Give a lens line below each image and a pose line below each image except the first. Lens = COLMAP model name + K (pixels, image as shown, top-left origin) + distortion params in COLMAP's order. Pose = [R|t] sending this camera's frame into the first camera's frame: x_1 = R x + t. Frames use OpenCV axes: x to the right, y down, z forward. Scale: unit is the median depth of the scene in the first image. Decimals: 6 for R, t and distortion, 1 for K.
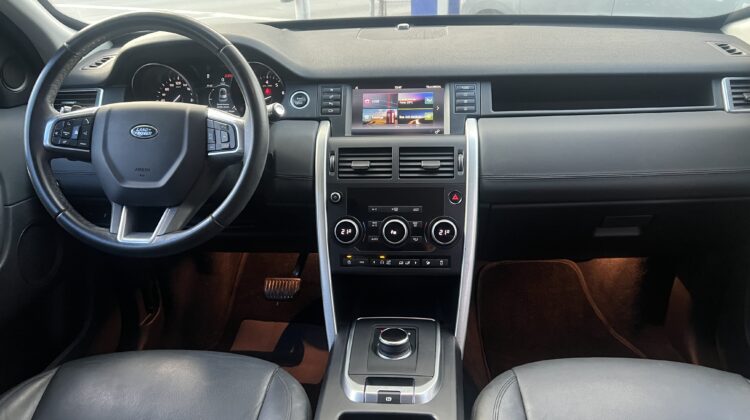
lens RADIAL K [[579.4, 0, 375.0], [0, 579.4, 210.0], [0, 0, 1]] dist [0.069188, -0.079756]
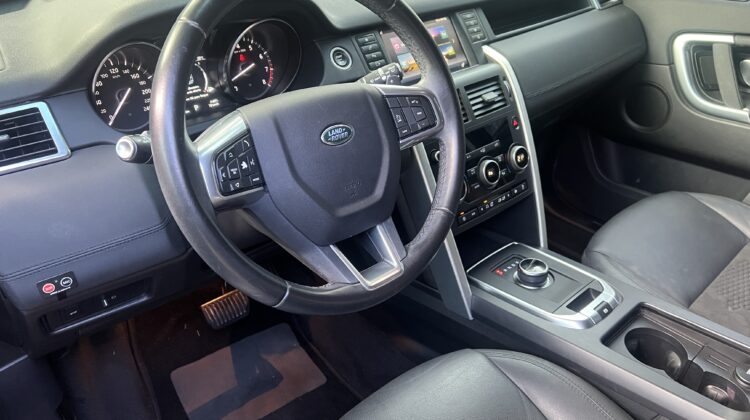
lens RADIAL K [[549.6, 0, 399.8], [0, 549.6, 209.7], [0, 0, 1]] dist [0.051073, -0.070741]
pose [[0.676088, -0.351229, 0.647722, -0.669618], [0.273741, 0.935889, 0.221759, -0.145815], [-0.684084, 0.027379, 0.728889, 0.413582]]
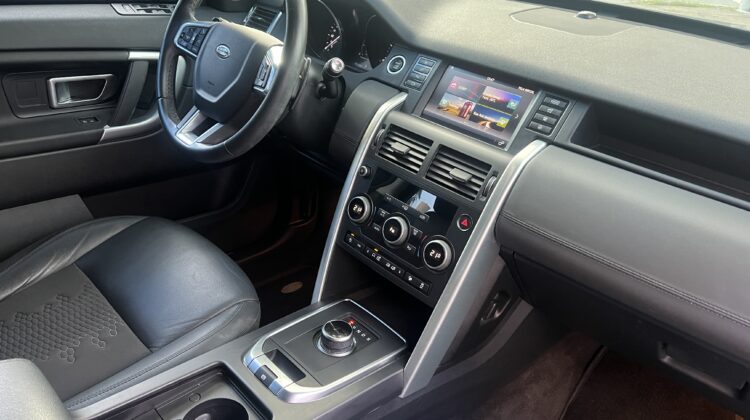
lens RADIAL K [[570.3, 0, 374.5], [0, 570.3, 200.0], [0, 0, 1]] dist [0.065113, -0.077446]
pose [[0.739988, 0.385461, -0.551215, 0.462829], [-0.349703, 0.920514, 0.174245, -0.143185], [0.574566, 0.063822, 0.815966, 0.251186]]
